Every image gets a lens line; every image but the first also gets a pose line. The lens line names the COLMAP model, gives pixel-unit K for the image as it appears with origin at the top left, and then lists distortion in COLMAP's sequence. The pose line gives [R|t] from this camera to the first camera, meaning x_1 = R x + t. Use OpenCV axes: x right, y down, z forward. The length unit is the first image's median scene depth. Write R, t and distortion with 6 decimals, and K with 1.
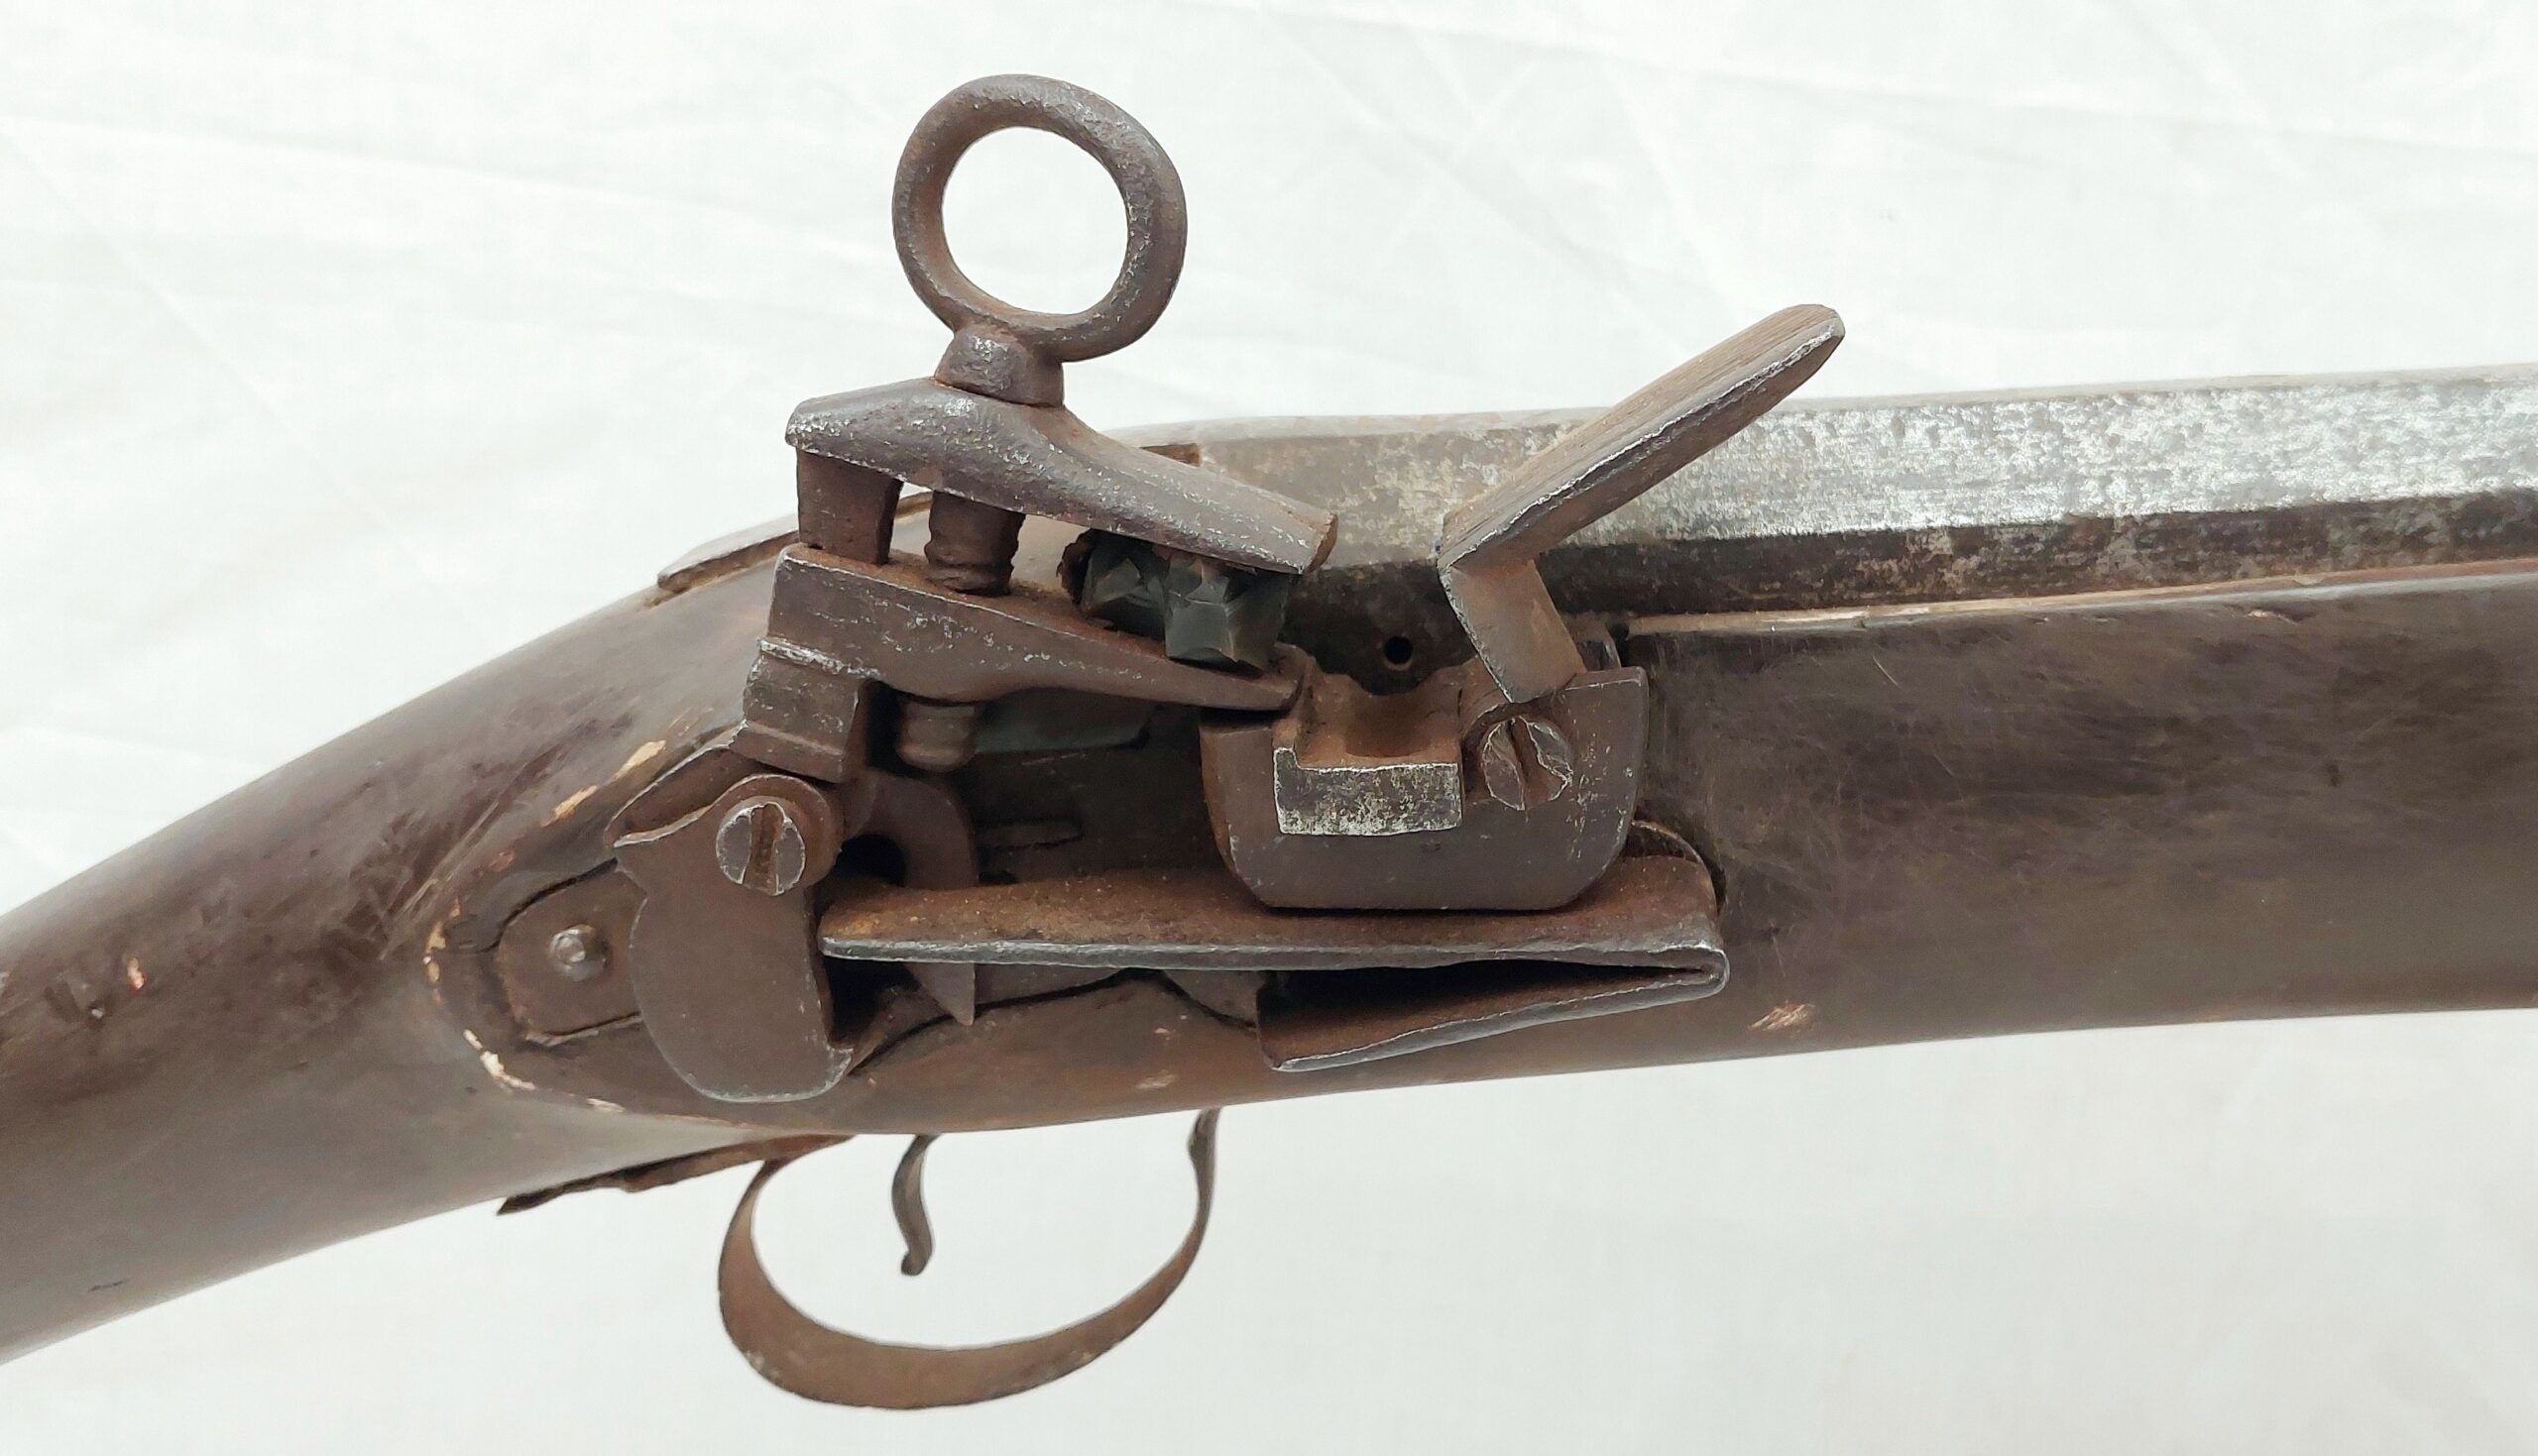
lens RADIAL K [[1861.6, 0, 1270.3], [0, 1861.6, 655.9], [0, 0, 1]] dist [0.005969, 0.003361]
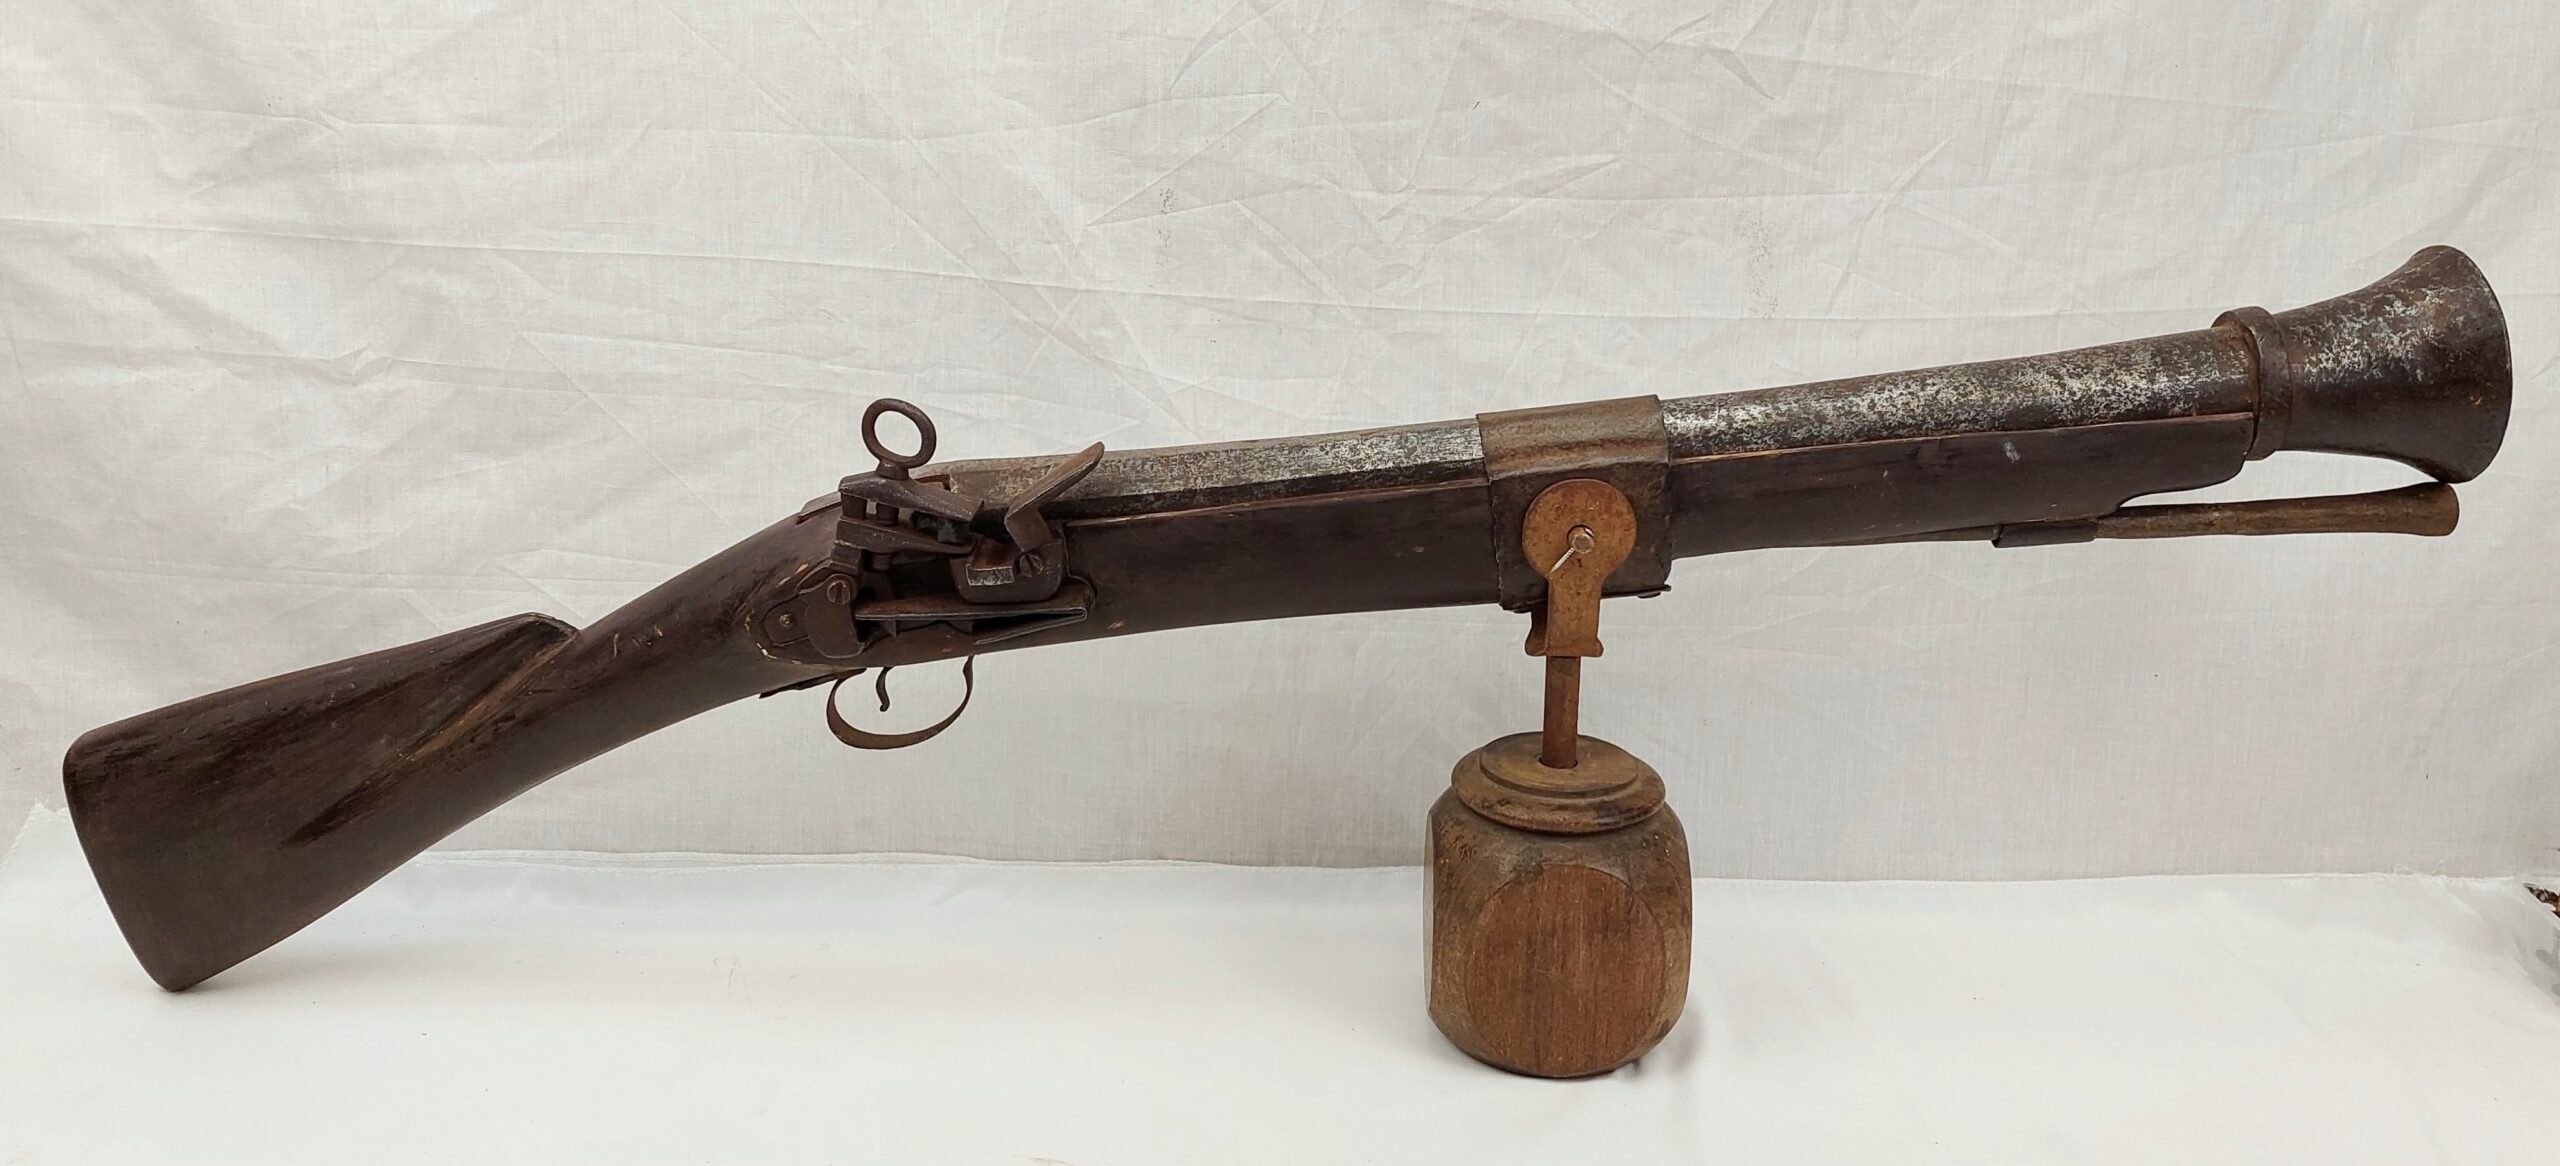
lens RADIAL K [[1726.9, 0, 1280.0], [0, 1726.9, 556.0], [0, 0, 1]] dist [-0.003438, -0.001124]
pose [[0.997898, -0.039654, 0.051248, 0.435850], [0.032259, 0.989930, 0.137837, -0.412121], [-0.056197, -0.135894, 0.989128, -2.437358]]
